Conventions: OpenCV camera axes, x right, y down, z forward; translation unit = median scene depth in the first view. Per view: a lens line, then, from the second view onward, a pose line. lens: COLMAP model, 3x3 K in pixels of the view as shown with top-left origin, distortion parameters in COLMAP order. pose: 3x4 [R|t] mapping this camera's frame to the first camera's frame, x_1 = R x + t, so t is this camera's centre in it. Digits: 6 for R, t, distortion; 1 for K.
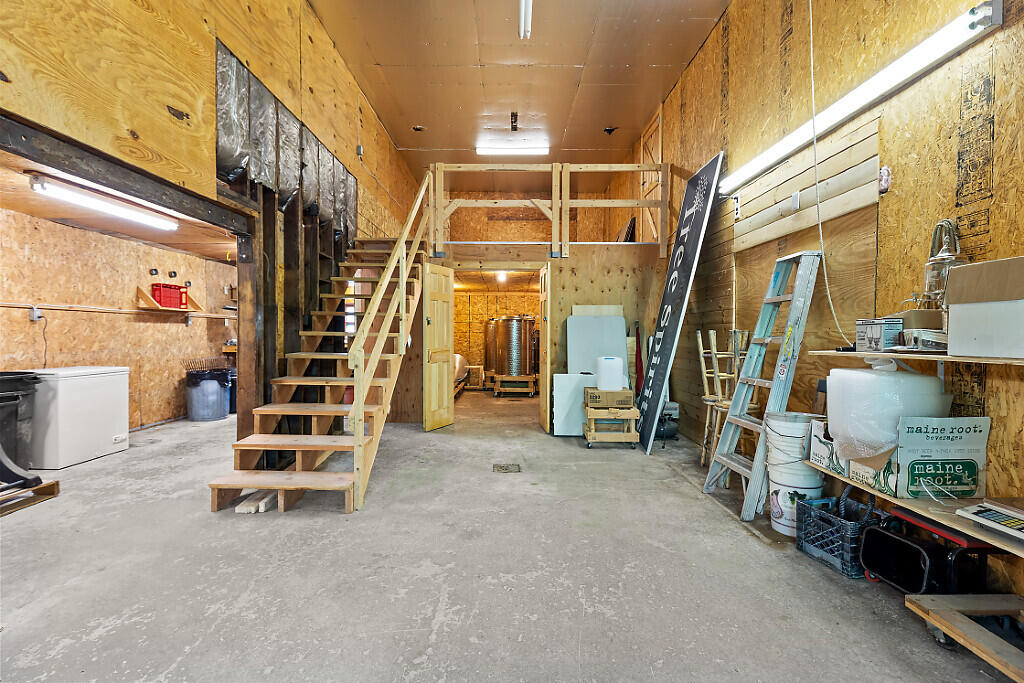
lens RADIAL K [[456.7, 0, 506.7], [0, 456.7, 343.1], [0, 0, 1]] dist [-0.000164, -0.000242]
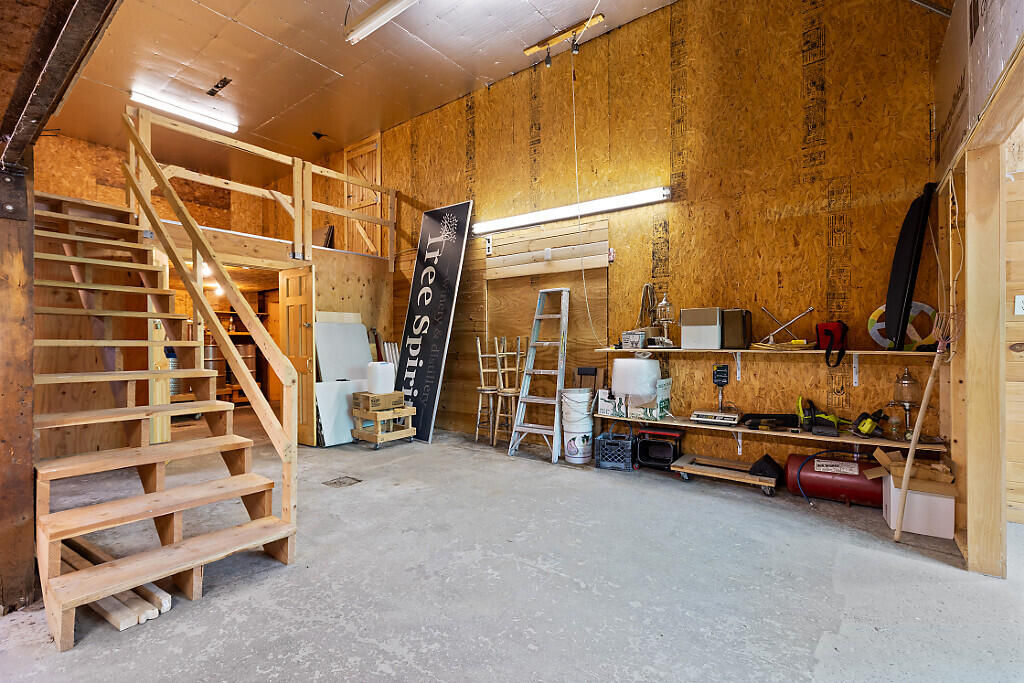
lens RADIAL K [[459.7, 0, 505.1], [0, 459.7, 341.8], [0, 0, 1]] dist [0.002441, 0.000163]
pose [[0.607600, -0.009218, 0.794190, -0.597328], [0.022051, 0.999743, -0.005267, -0.006793], [-0.793937, 0.020713, 0.607647, 0.149962]]
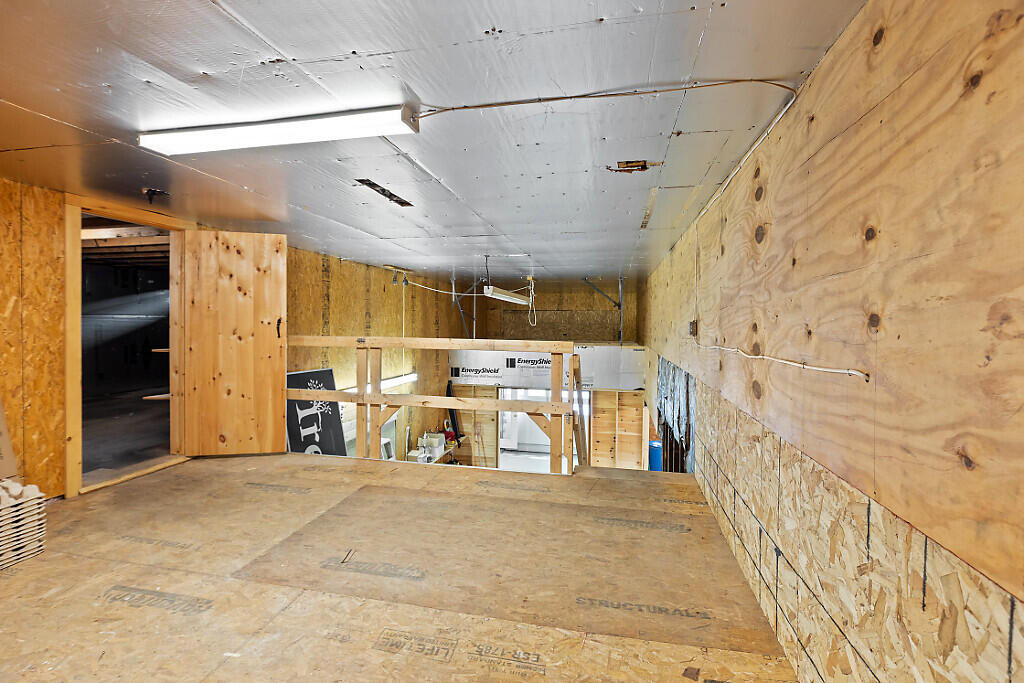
lens RADIAL K [[458.6, 0, 508.5], [0, 458.6, 328.2], [0, 0, 1]] dist [-0.000295, -0.000122]
pose [[-0.975989, -0.016193, 0.217216, -0.333117], [-0.008768, 0.999345, 0.035101, -0.665259], [-0.217642, 0.032354, -0.975492, 2.453988]]
